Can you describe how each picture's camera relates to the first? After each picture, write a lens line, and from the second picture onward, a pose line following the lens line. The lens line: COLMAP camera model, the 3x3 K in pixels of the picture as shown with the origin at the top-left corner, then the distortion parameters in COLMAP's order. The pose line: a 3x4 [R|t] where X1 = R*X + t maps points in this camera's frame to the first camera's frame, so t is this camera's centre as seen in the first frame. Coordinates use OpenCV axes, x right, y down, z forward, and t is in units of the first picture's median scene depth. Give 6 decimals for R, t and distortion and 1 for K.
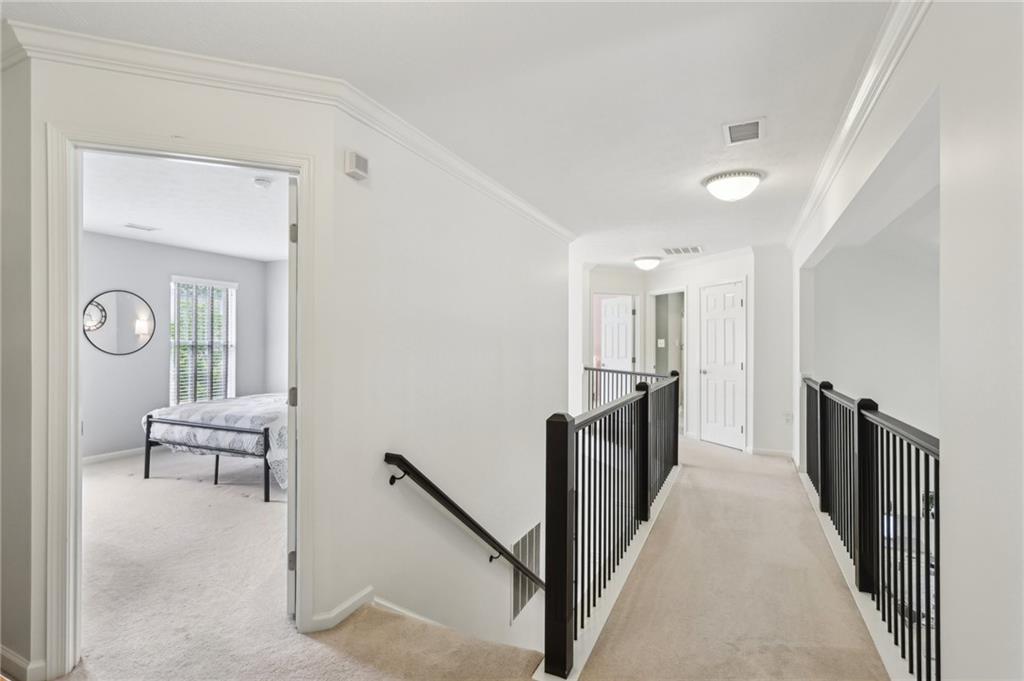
lens RADIAL K [[491.8, 0, 512.0], [0, 491.8, 340.5], [0, 0, 1]] dist [0.003984, -0.000329]
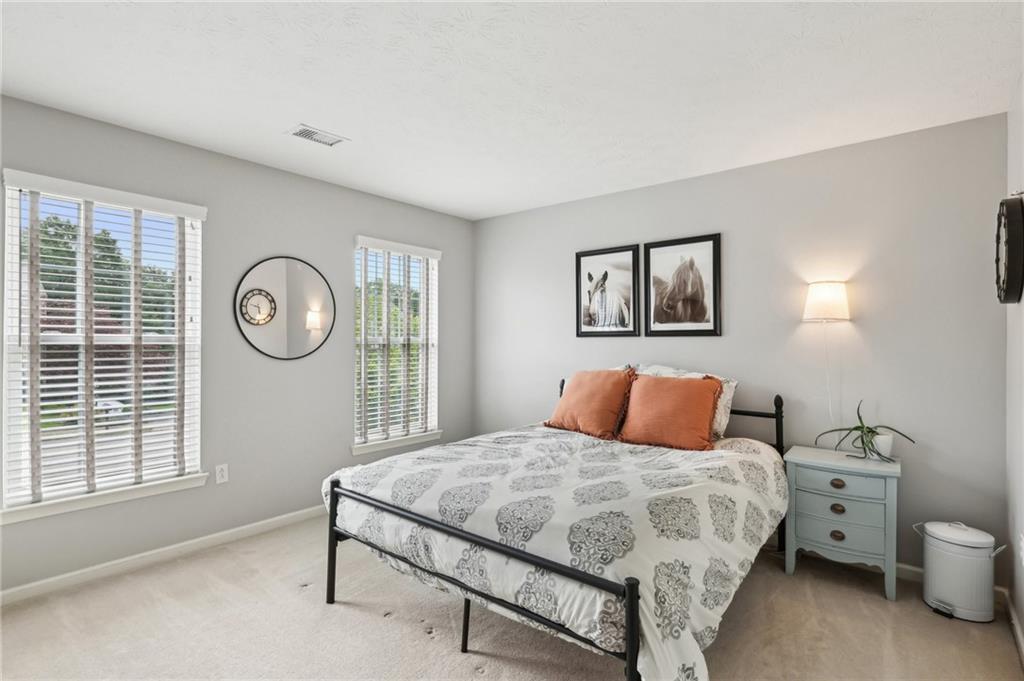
lens RADIAL K [[491.8, 0, 512.0], [0, 491.8, 340.5], [0, 0, 1]] dist [0.003984, -0.000329]
pose [[0.968773, 0.003545, -0.247925, -0.427699], [-0.002278, 0.999983, 0.005399, 0.000416], [0.247940, -0.004666, 0.968764, 0.545111]]
